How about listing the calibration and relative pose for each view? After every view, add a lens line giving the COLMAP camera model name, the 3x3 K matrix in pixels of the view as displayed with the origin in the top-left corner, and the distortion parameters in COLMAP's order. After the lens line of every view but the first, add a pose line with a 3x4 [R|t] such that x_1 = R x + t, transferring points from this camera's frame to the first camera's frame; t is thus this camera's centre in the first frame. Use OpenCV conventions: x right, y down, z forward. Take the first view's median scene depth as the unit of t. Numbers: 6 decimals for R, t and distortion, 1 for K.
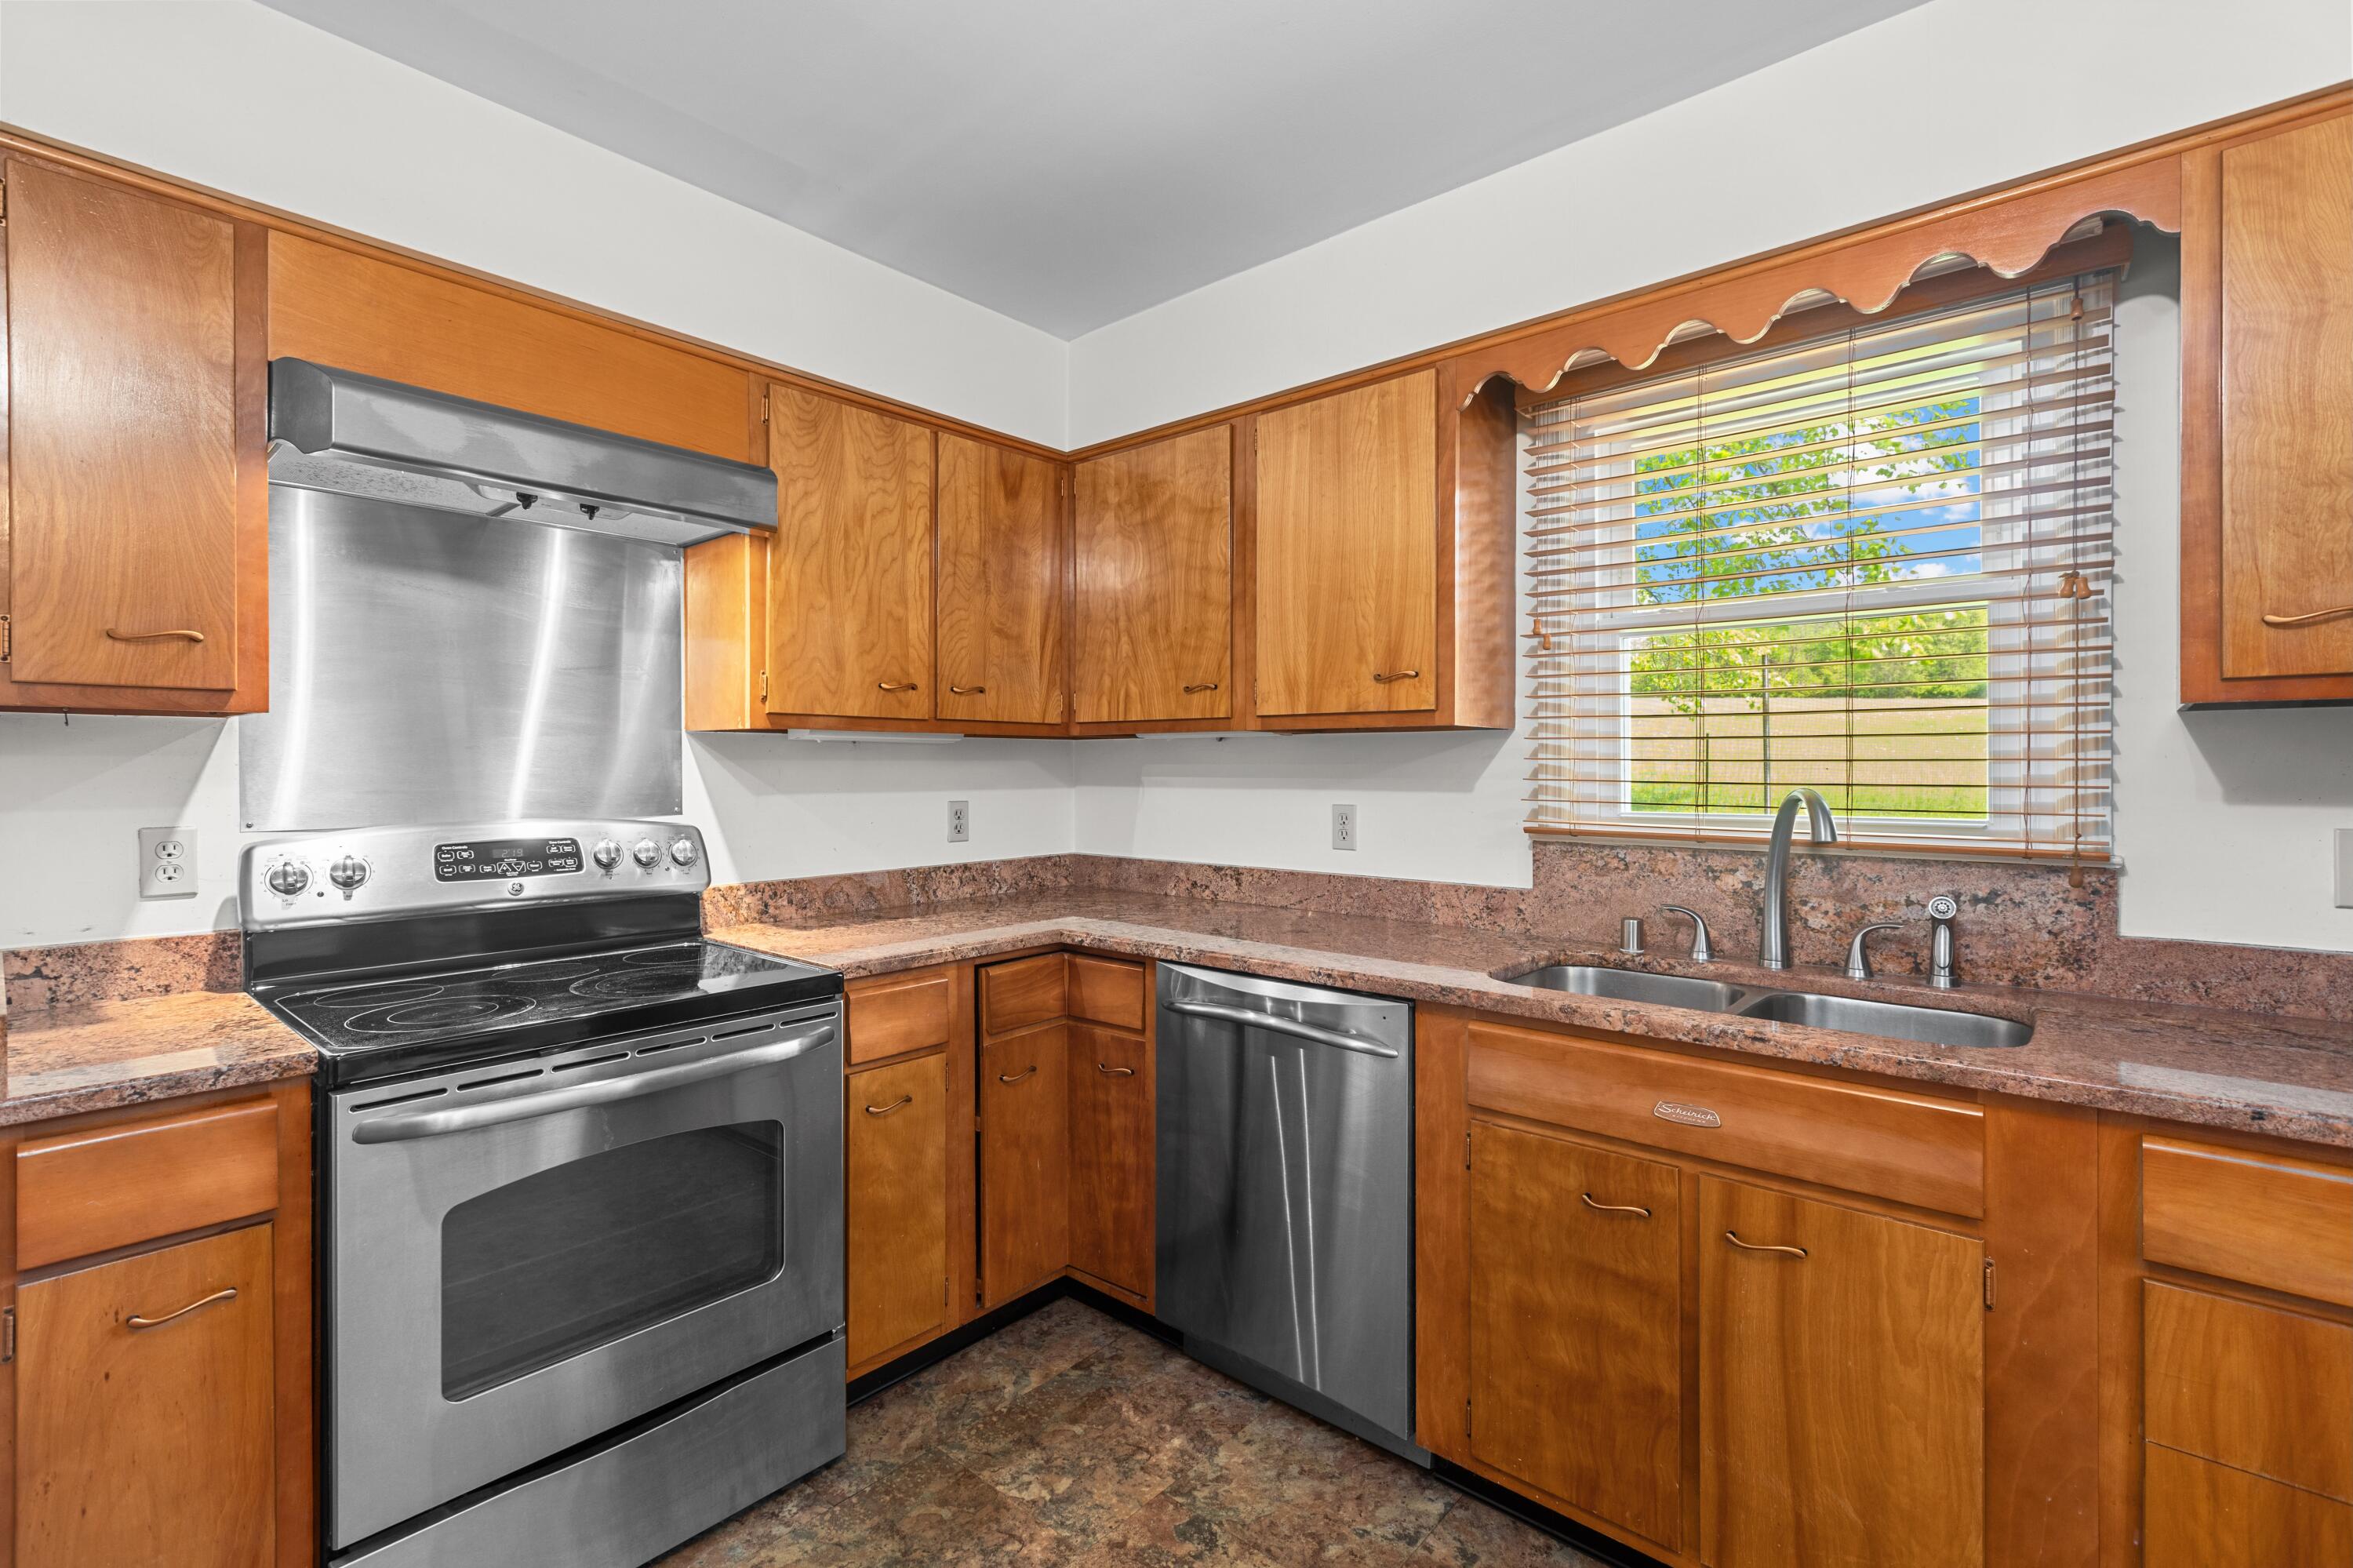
lens RADIAL K [[1057.2, 0, 1173.6], [0, 1057.2, 773.7], [0, 0, 1]] dist [0.004581, 0.000325]
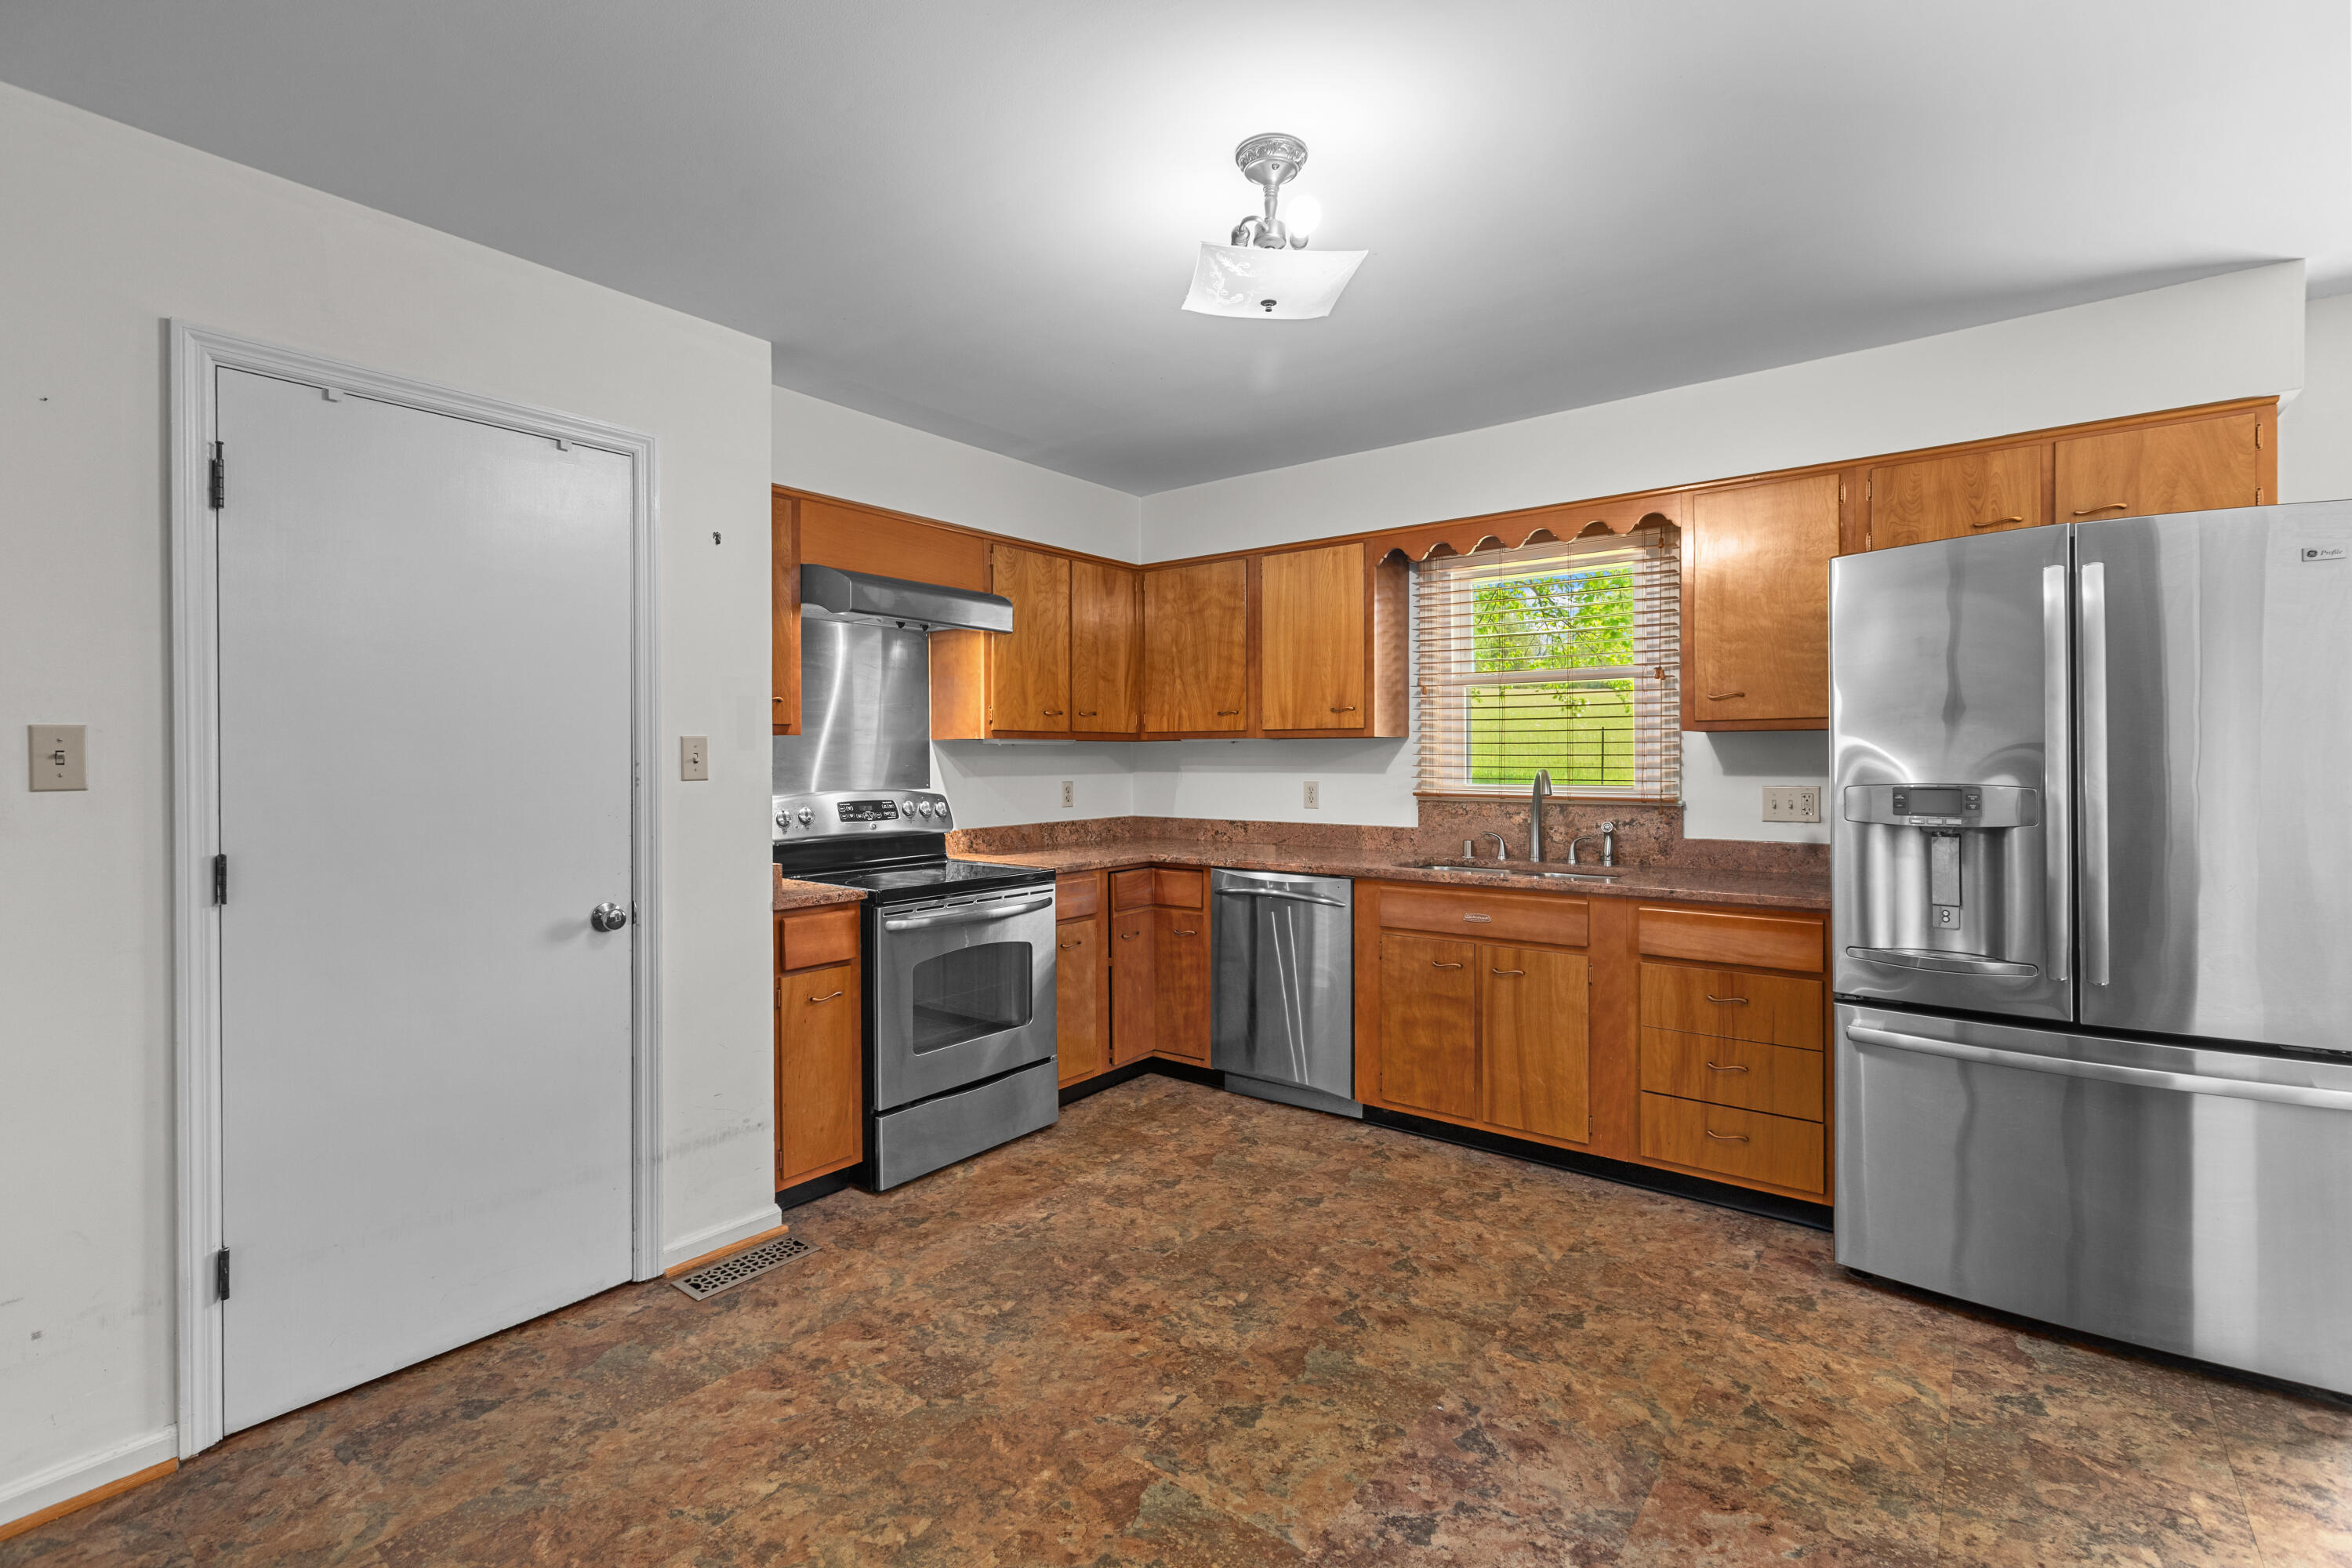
lens RADIAL K [[1056.7, 0, 1177.7], [0, 1056.7, 768.6], [0, 0, 1]] dist [0.004581, 0.000325]
pose [[0.998068, -0.003544, 0.062031, -0.193088], [0.003320, 0.999988, 0.003711, 0.002015], [-0.062043, -0.003498, 0.998067, -0.825053]]
